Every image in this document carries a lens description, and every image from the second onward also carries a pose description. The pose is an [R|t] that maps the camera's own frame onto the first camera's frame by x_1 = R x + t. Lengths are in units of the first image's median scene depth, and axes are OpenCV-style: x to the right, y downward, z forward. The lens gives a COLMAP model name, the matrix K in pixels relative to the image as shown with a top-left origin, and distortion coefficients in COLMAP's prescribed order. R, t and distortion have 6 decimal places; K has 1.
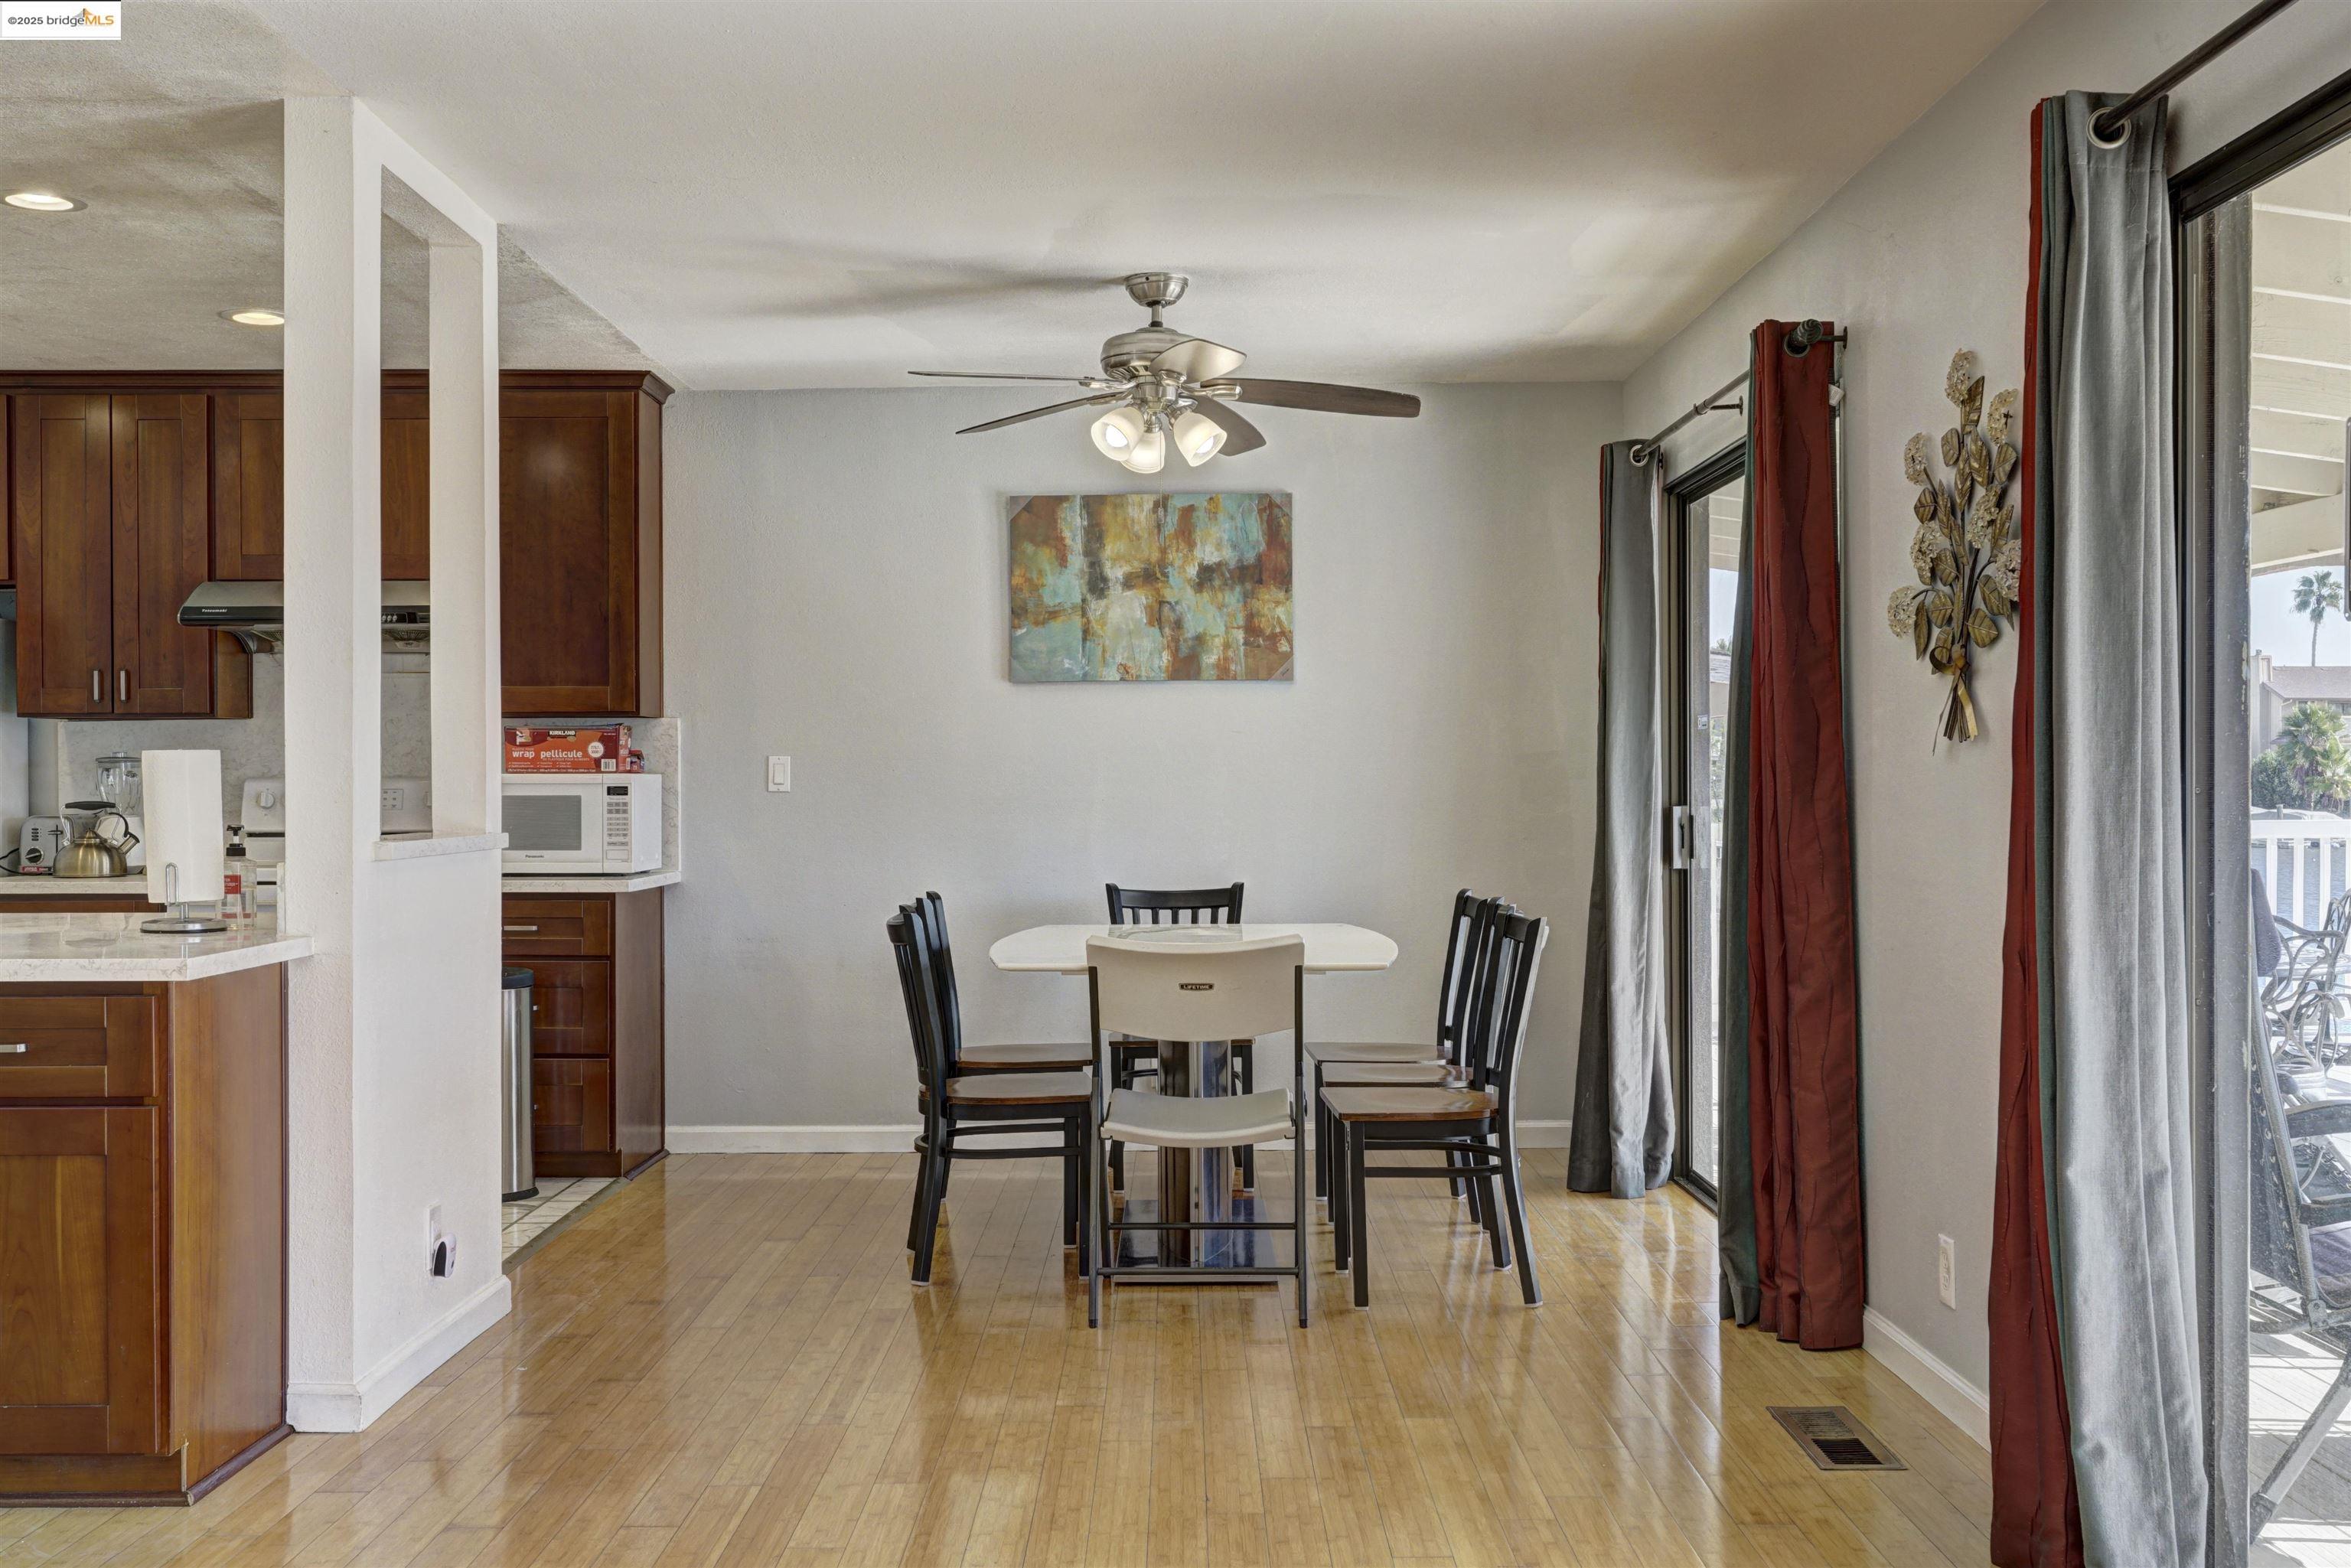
lens RADIAL K [[2306.7, 0, 1175.5], [0, 2306.7, 784.0], [0, 0, 1]] dist [-0.002323, 0.002880]
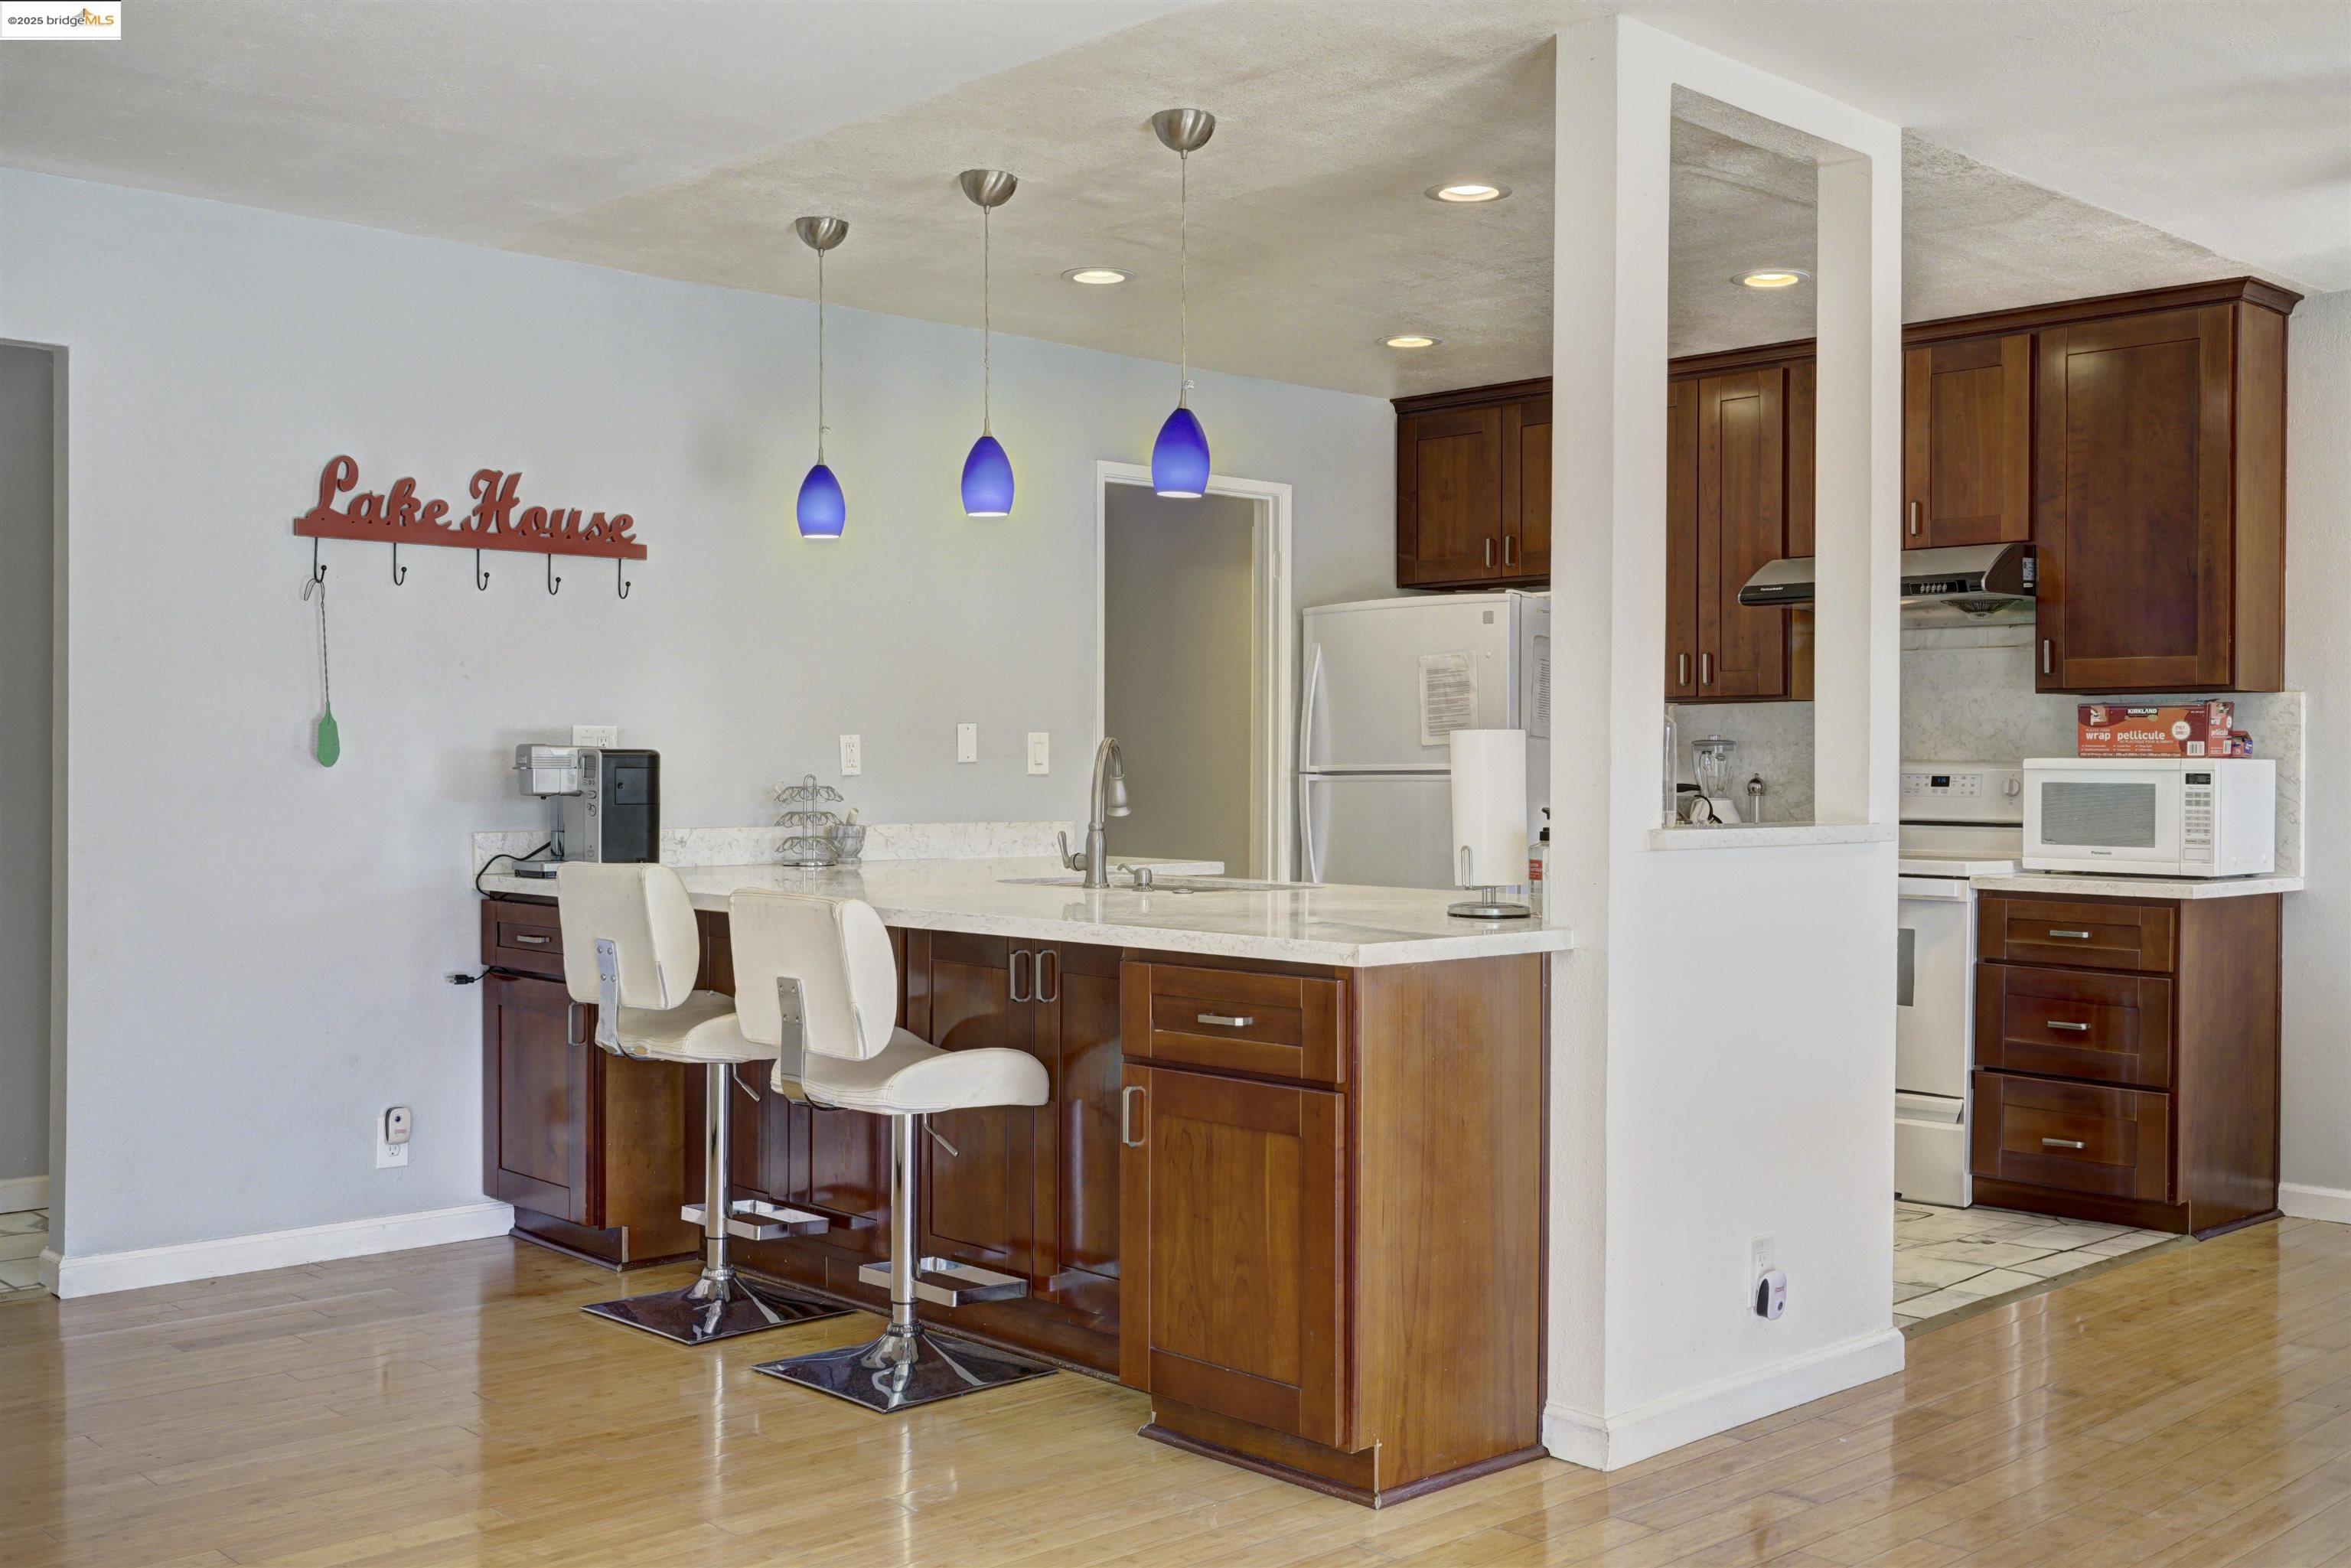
lens RADIAL K [[2306.7, 0, 1175.5], [0, 2306.7, 784.0], [0, 0, 1]] dist [-0.002323, 0.002880]
pose [[0.689014, 0.012130, -0.724646, 0.116148], [-0.008249, 0.999926, 0.008894, 0.000439], [0.724701, -0.000151, 0.689063, 0.148812]]
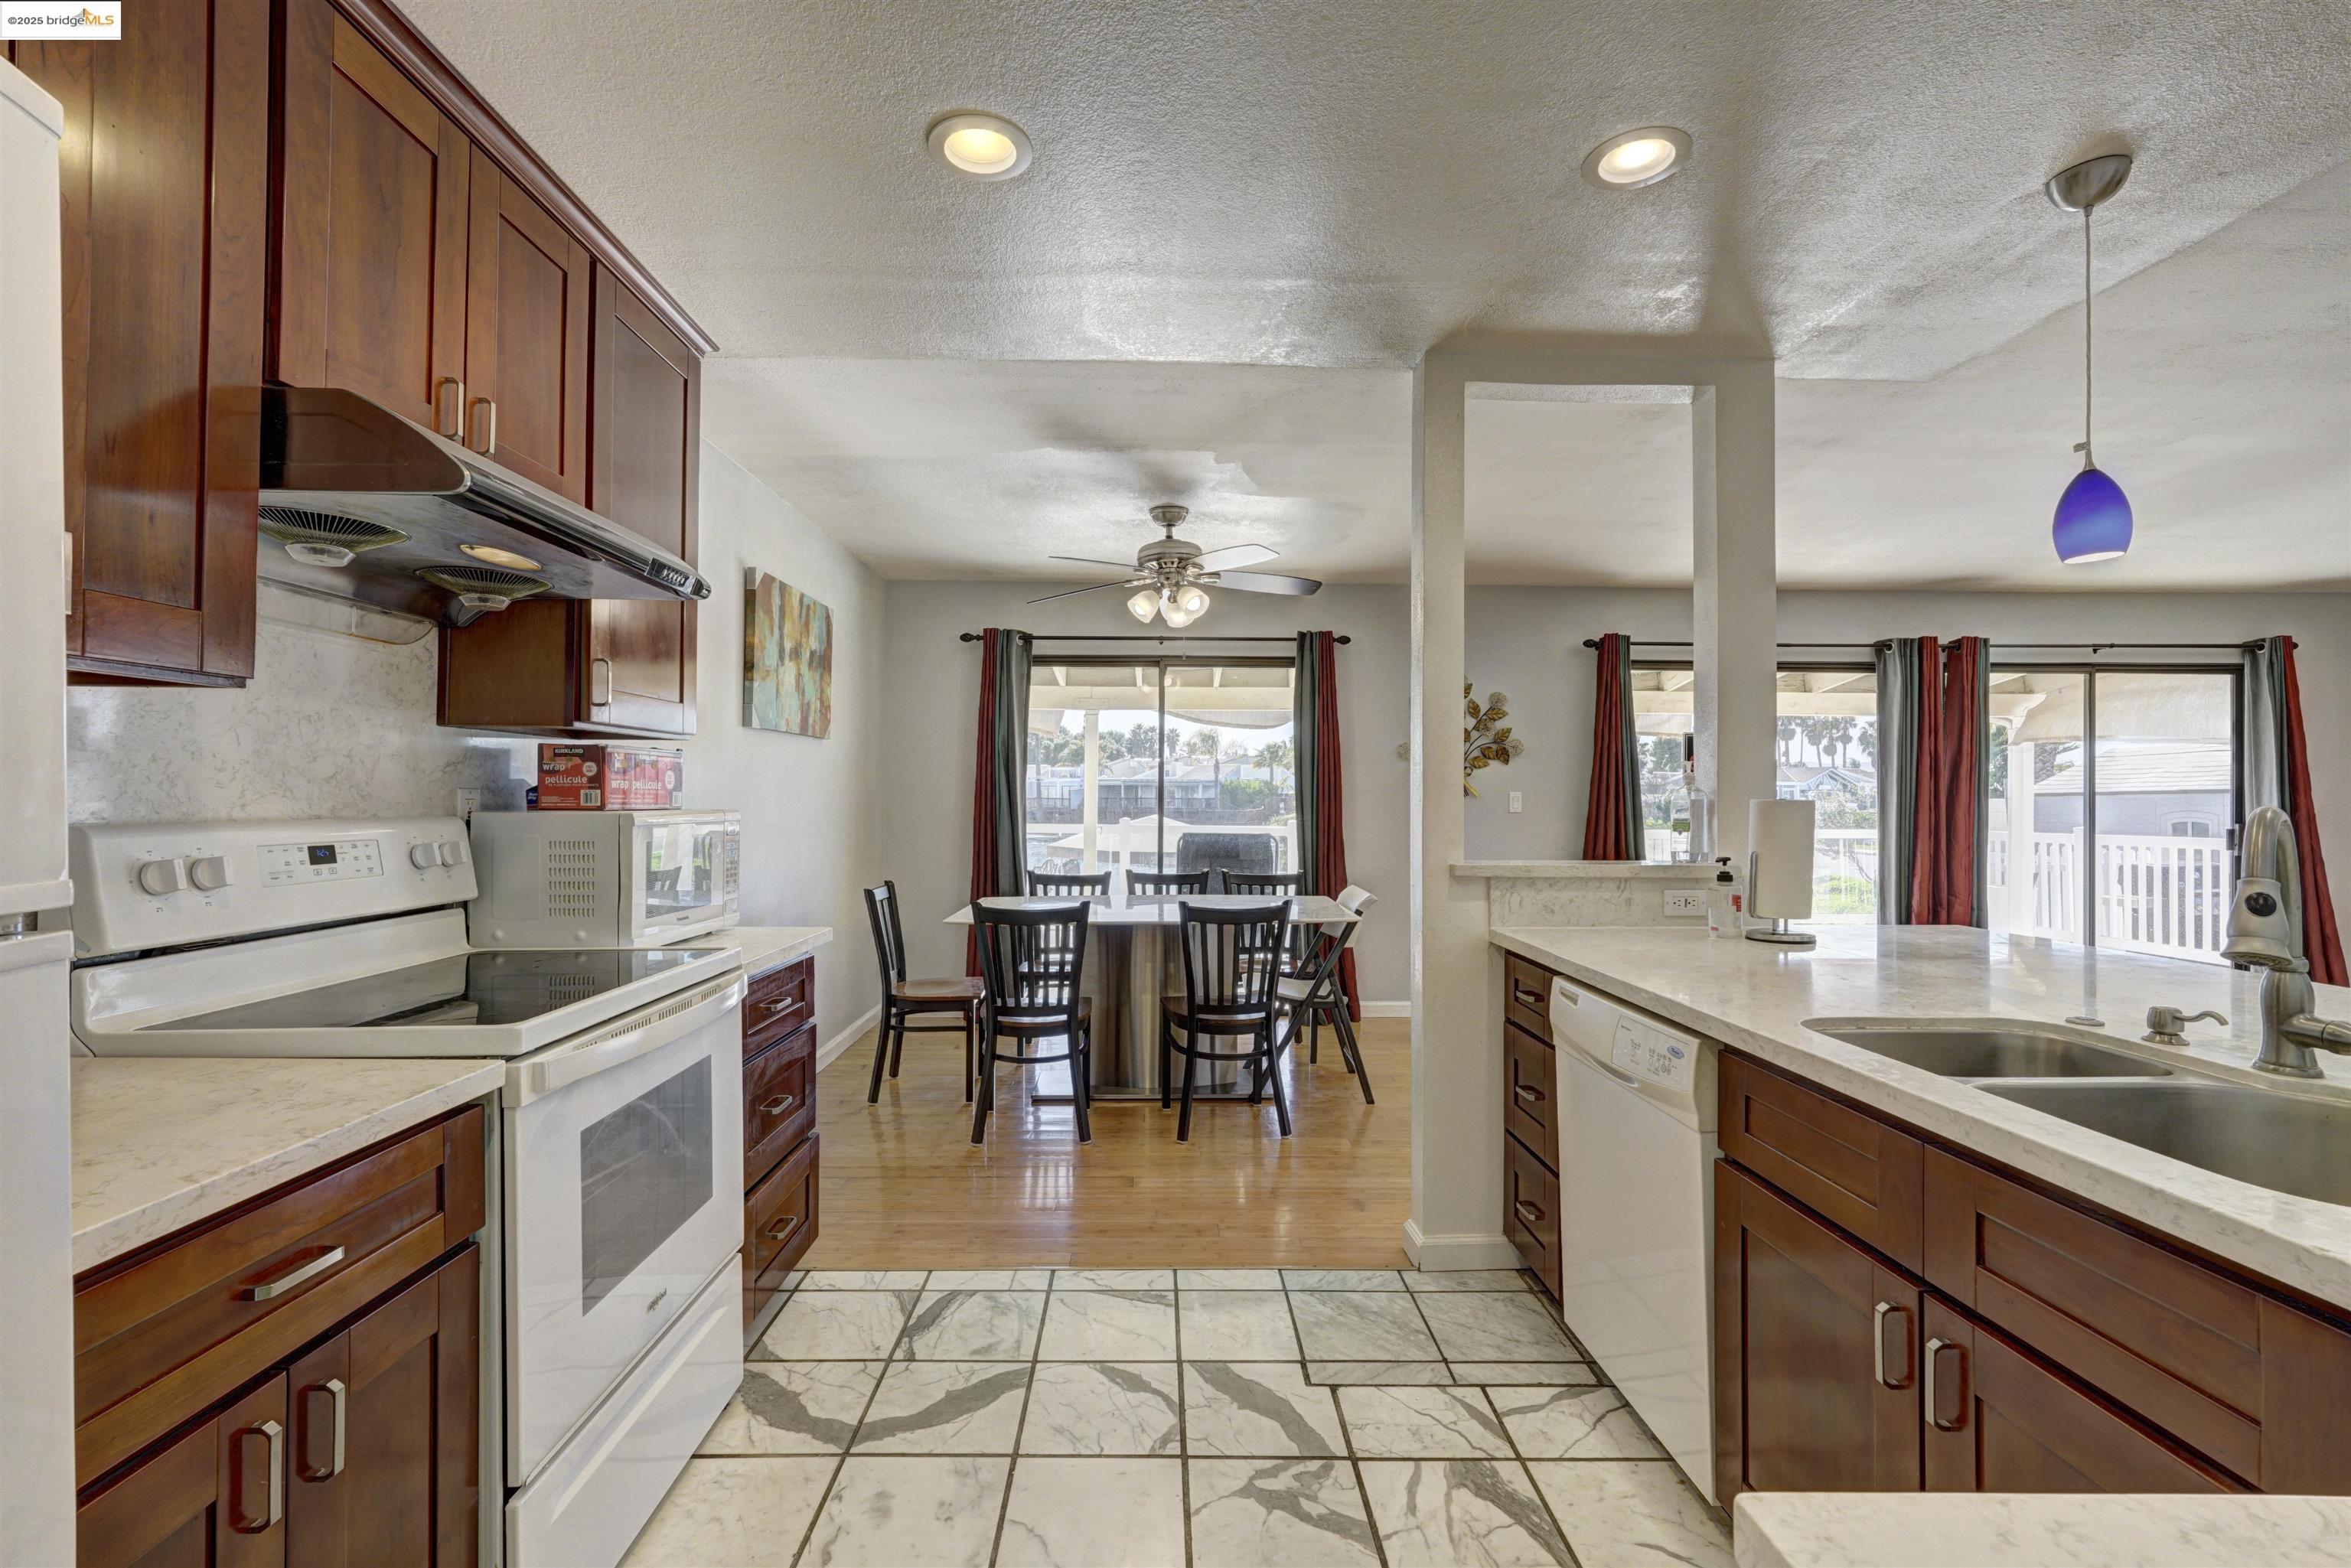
lens RADIAL K [[925.3, 0, 1237.3], [0, 925.3, 782.6], [0, 0, 1]] dist [0.000195, 0.000134]
pose [[-0.007536, 0.019778, 0.999776, -0.559698], [-0.002221, 0.999802, -0.019796, -0.007943], [-0.999969, -0.002370, -0.007491, 0.796973]]
